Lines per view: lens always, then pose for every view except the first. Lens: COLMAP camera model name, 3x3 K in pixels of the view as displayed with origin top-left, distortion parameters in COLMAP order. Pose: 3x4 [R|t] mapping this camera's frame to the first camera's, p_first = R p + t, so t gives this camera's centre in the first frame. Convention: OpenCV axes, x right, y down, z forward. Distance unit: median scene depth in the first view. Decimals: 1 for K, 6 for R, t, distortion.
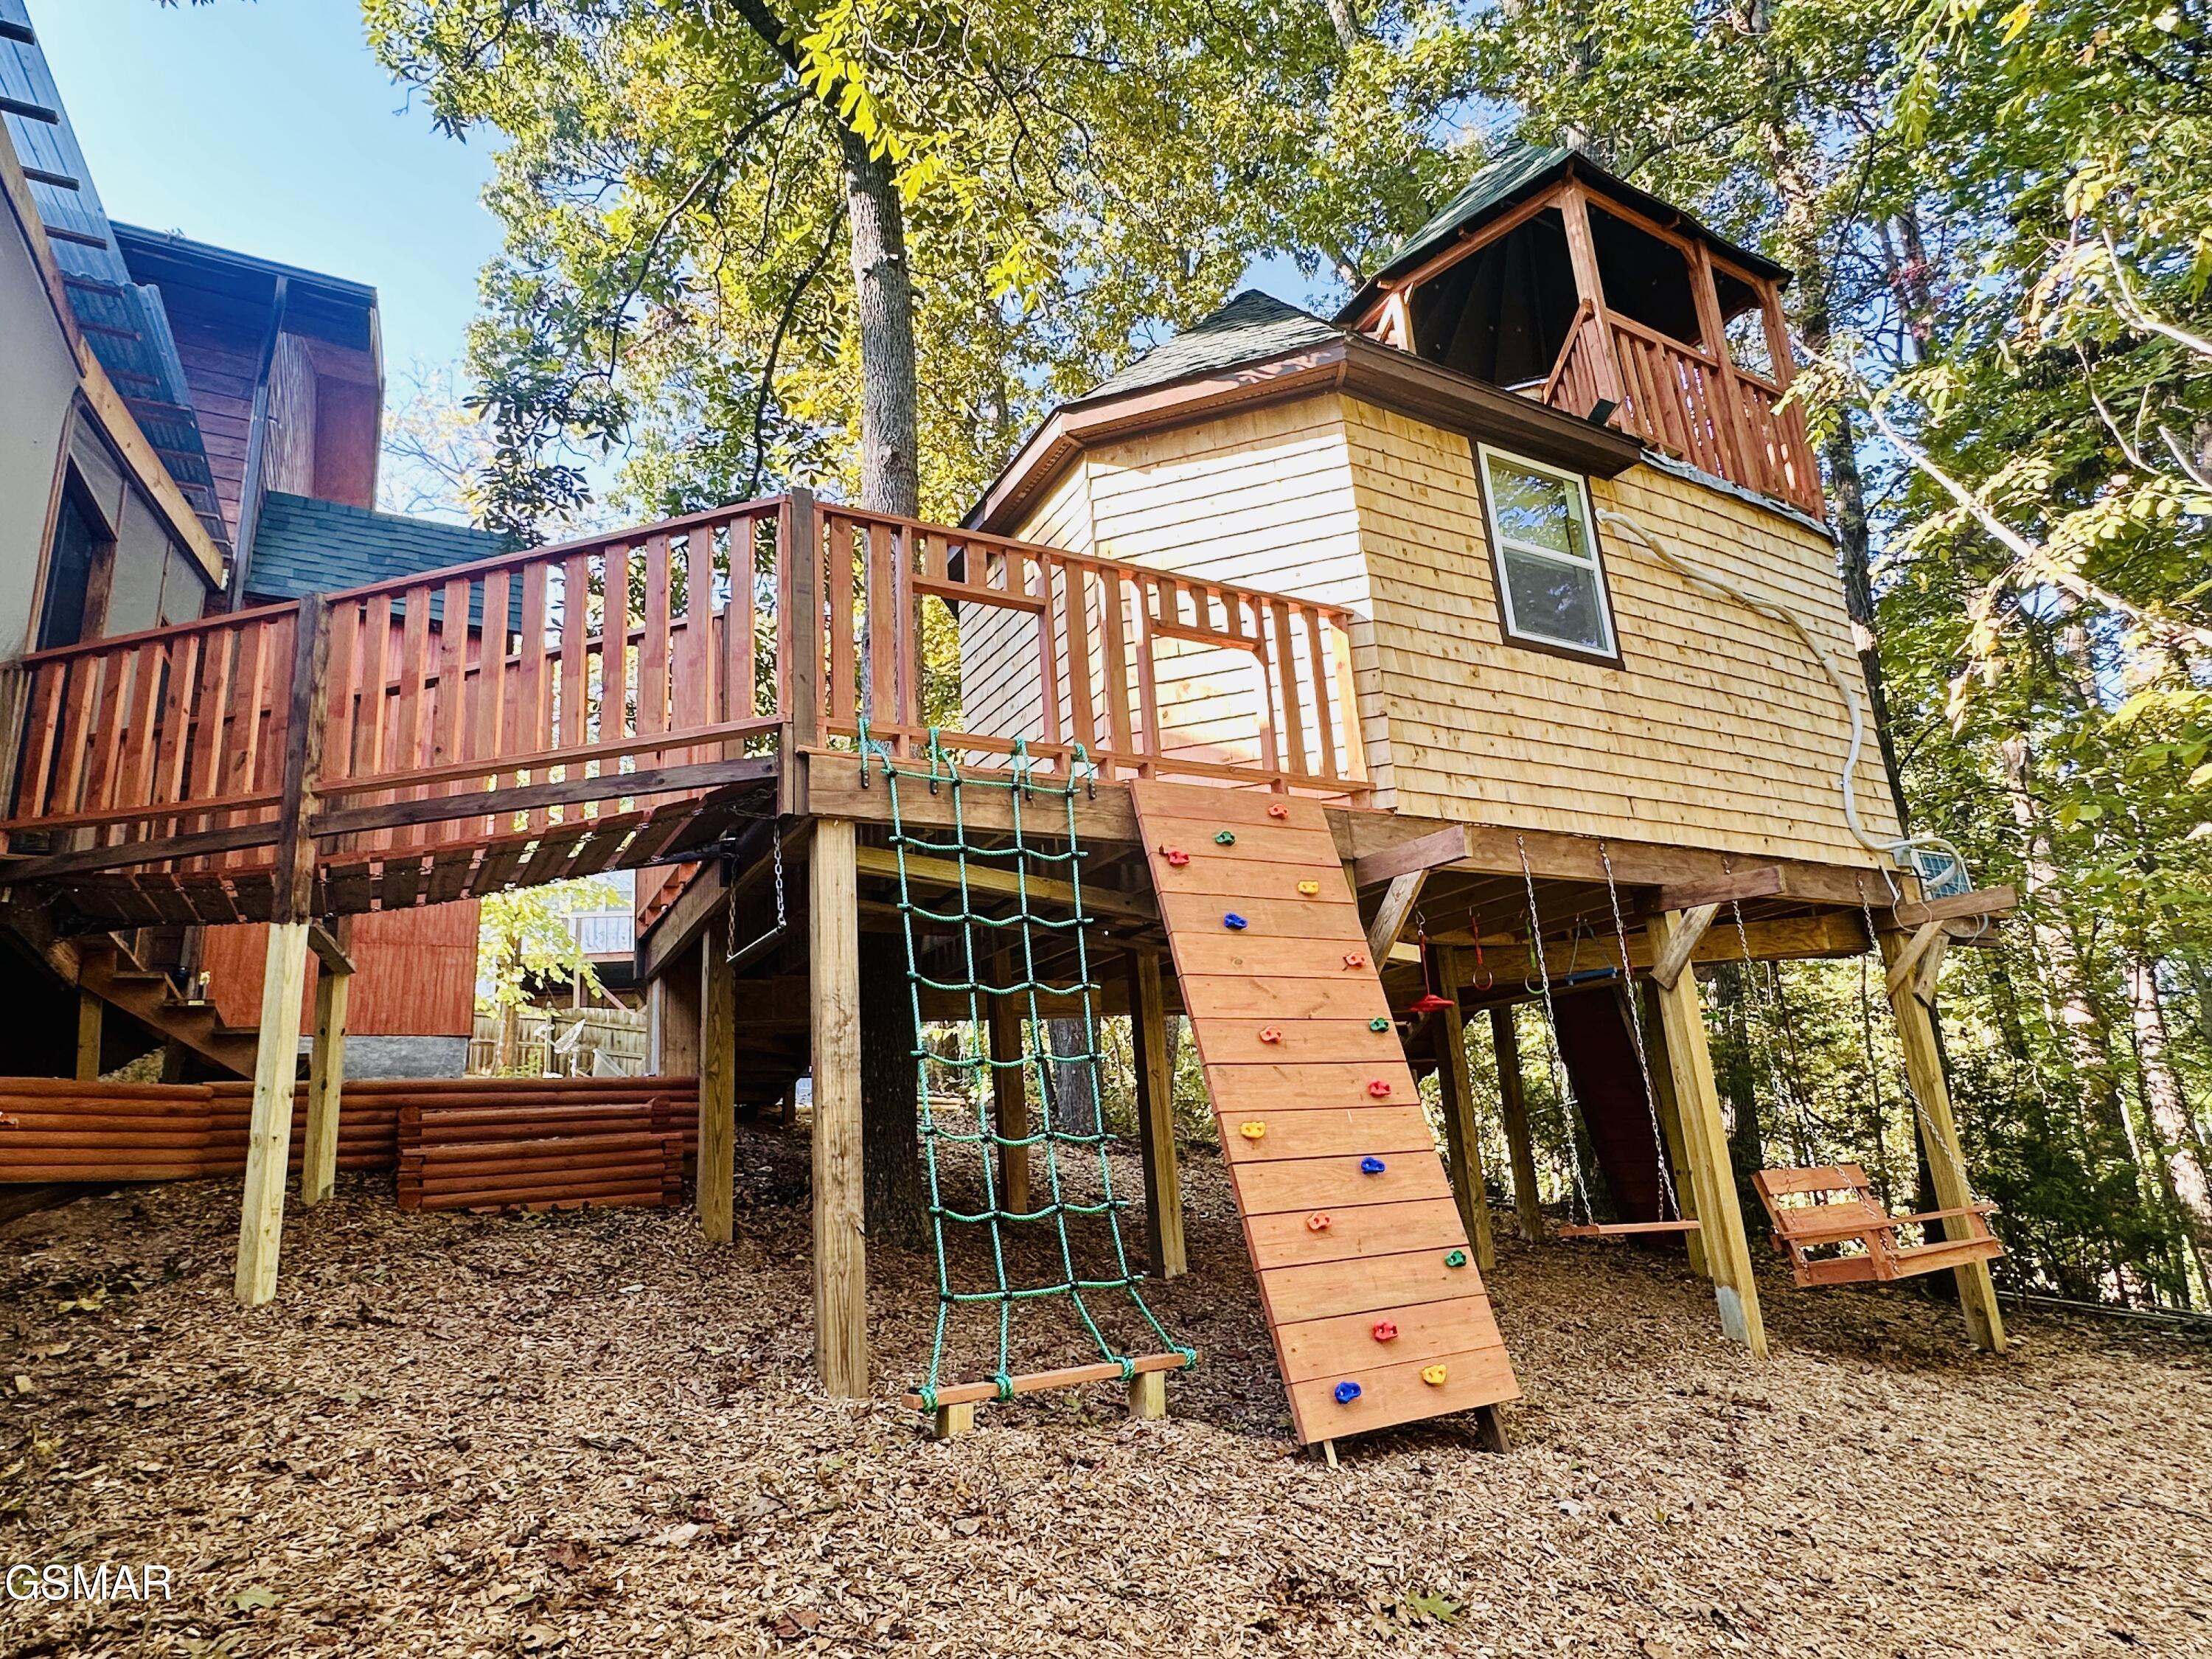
lens RADIAL K [[1246.1, 0, 1106.0], [0, 1246.1, 829.5], [0, 0, 1]] dist [-0.000350, 0.000367]
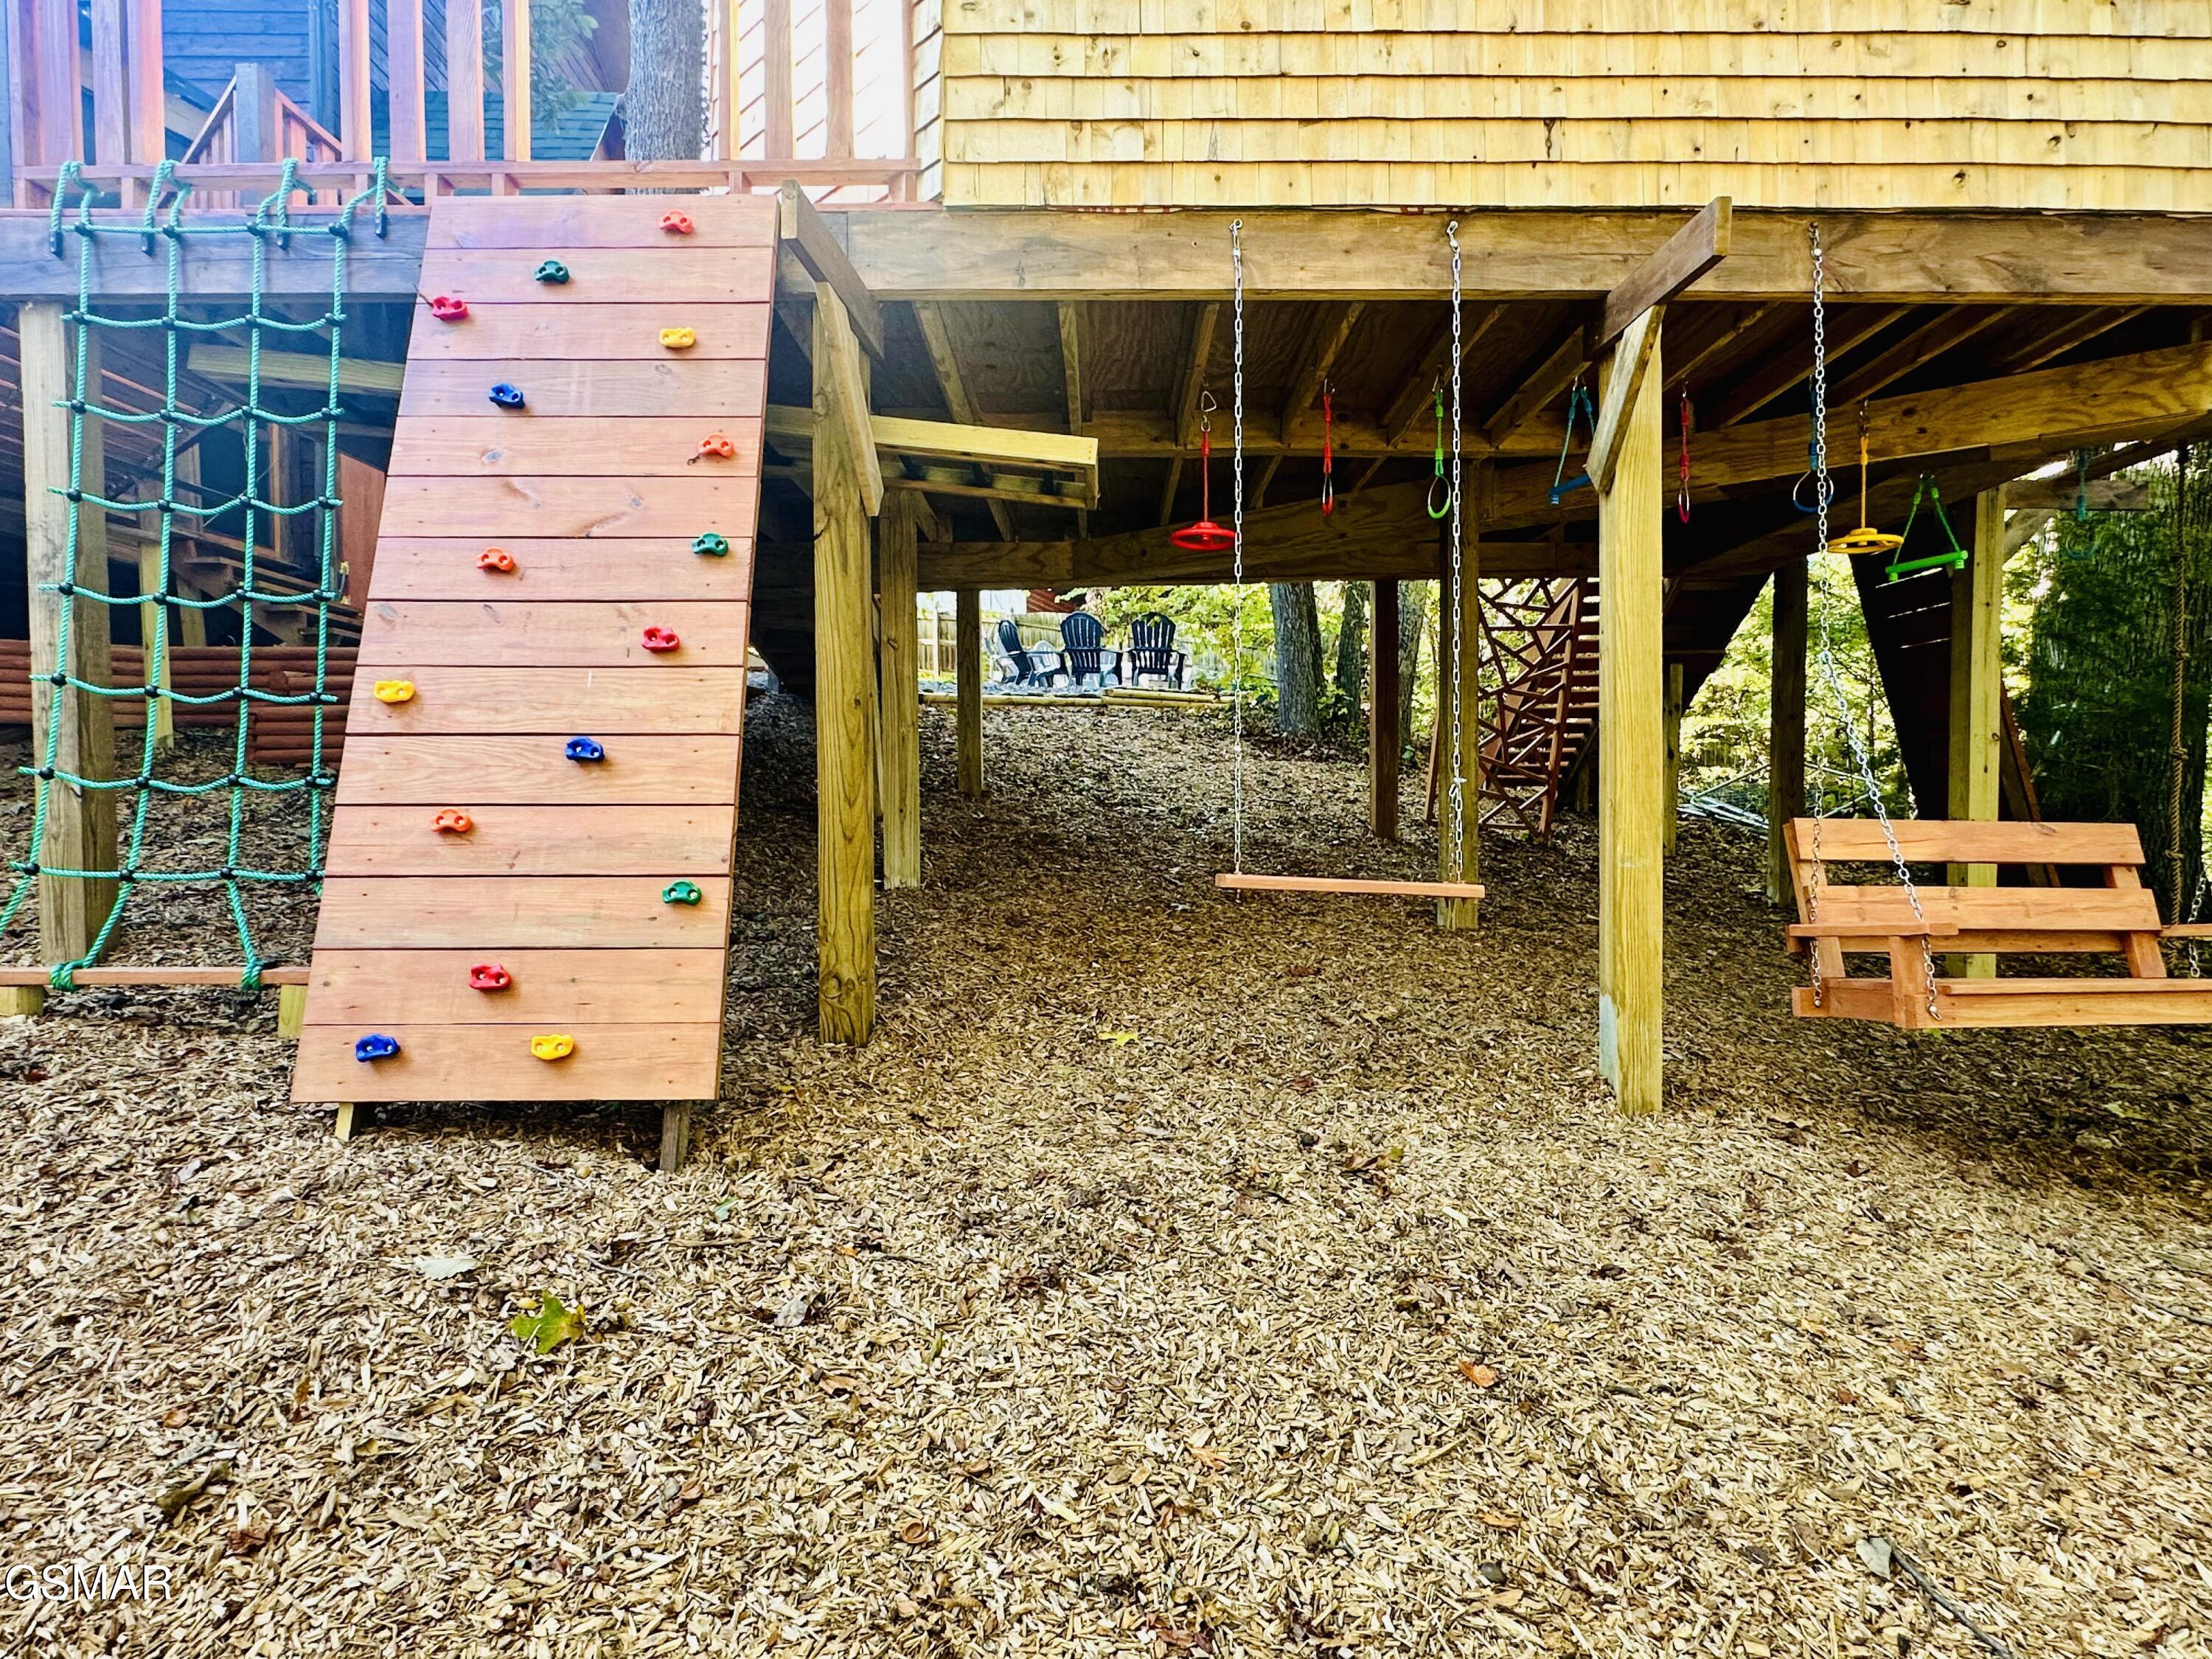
lens RADIAL K [[1246.1, 0, 1106.0], [0, 1246.1, 829.5], [0, 0, 1]] dist [-0.000350, 0.000367]
pose [[0.870750, 0.071309, -0.486529, 0.725568], [0.078922, 0.956335, 0.281415, 0.132965], [0.485352, -0.283440, 0.827101, 0.526332]]
